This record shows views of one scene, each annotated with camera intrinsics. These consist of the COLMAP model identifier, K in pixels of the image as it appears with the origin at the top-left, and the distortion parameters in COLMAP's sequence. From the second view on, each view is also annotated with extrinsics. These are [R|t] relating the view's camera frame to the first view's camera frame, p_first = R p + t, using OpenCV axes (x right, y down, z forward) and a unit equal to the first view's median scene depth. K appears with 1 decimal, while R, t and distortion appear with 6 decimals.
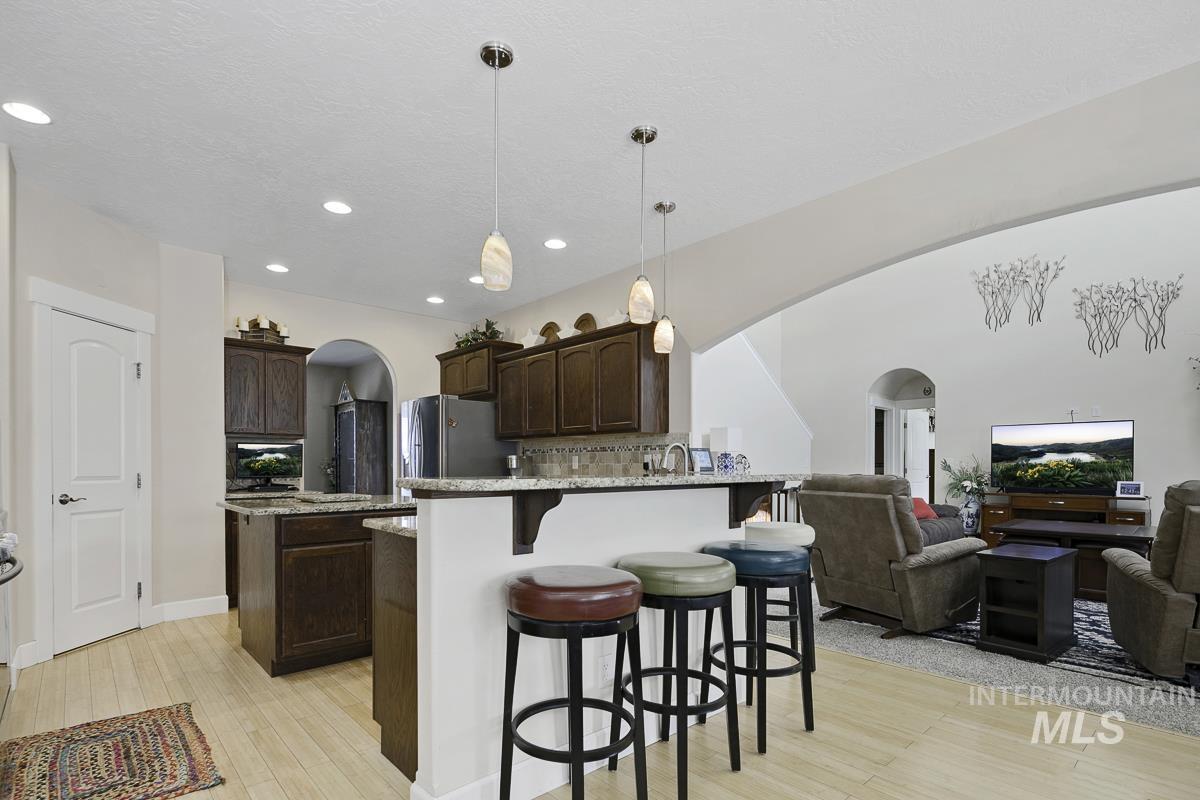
lens RADIAL K [[585.3, 0, 602.7], [0, 585.3, 466.8], [0, 0, 1]] dist [0.002287, -0.000975]
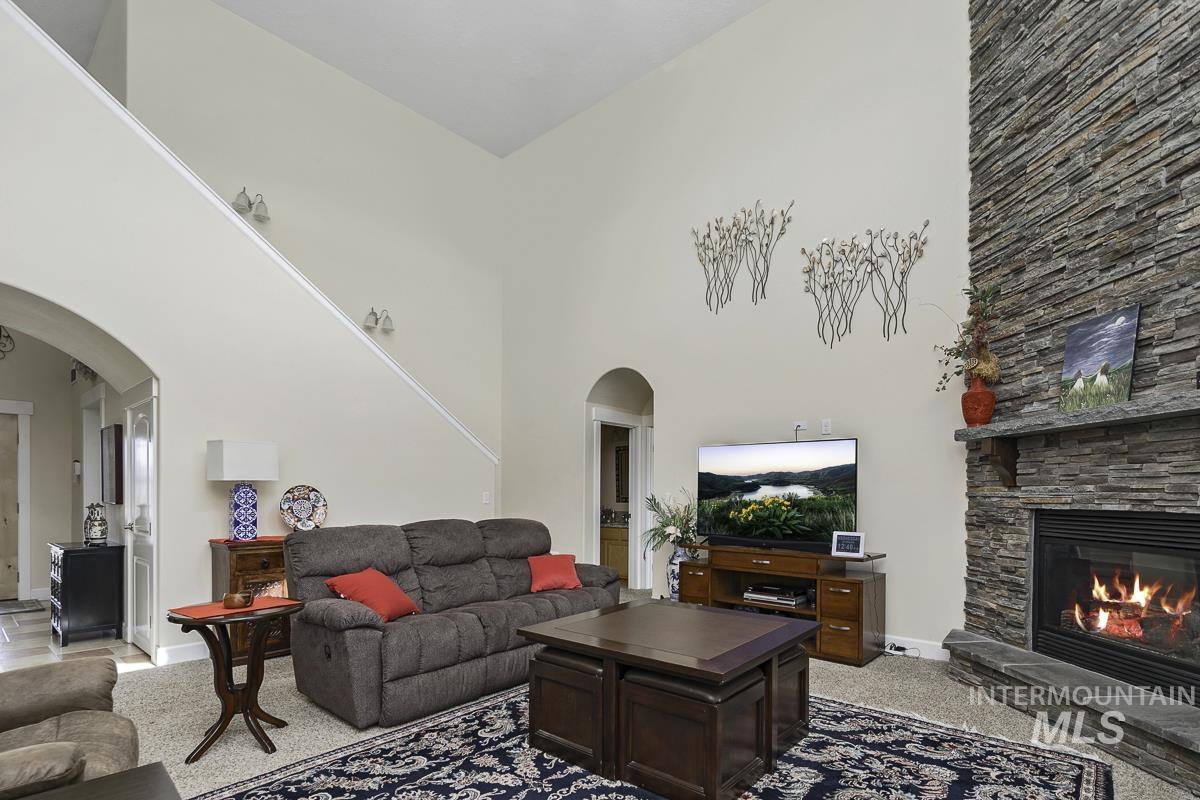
lens RADIAL K [[585.4, 0, 597.9], [0, 585.4, 495.7], [0, 0, 1]] dist [0.003109, -0.000521]
pose [[0.992797, 0.003435, 0.119763, 0.600684], [-0.003669, 0.999992, 0.001733, -0.016437], [-0.119756, -0.002160, 0.992801, 0.425137]]
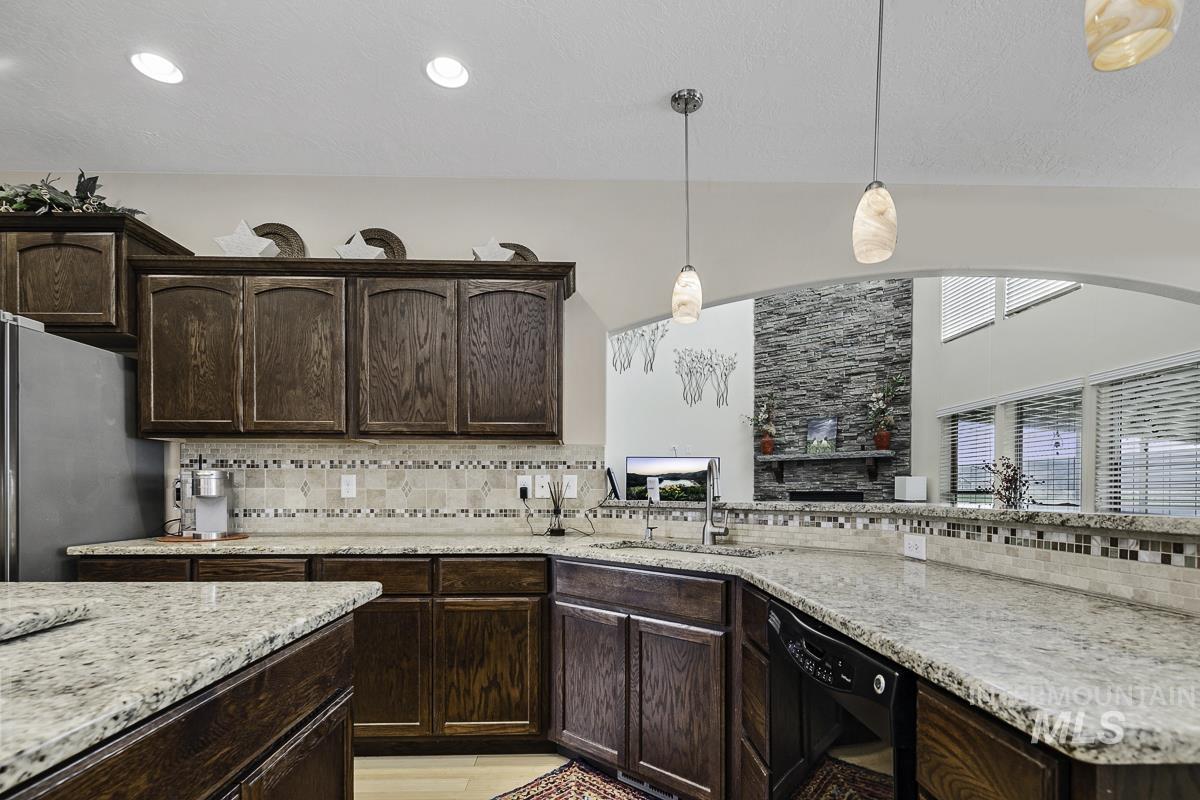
lens RADIAL K [[579.2, 0, 595.5], [0, 579.2, 493.6], [0, 0, 1]] dist [-0.000300, -0.000698]
pose [[0.648381, -0.000872, 0.761316, -0.292414], [-0.001509, 0.999996, 0.002430, -0.001548], [-0.761315, -0.002724, 0.648377, 0.414661]]
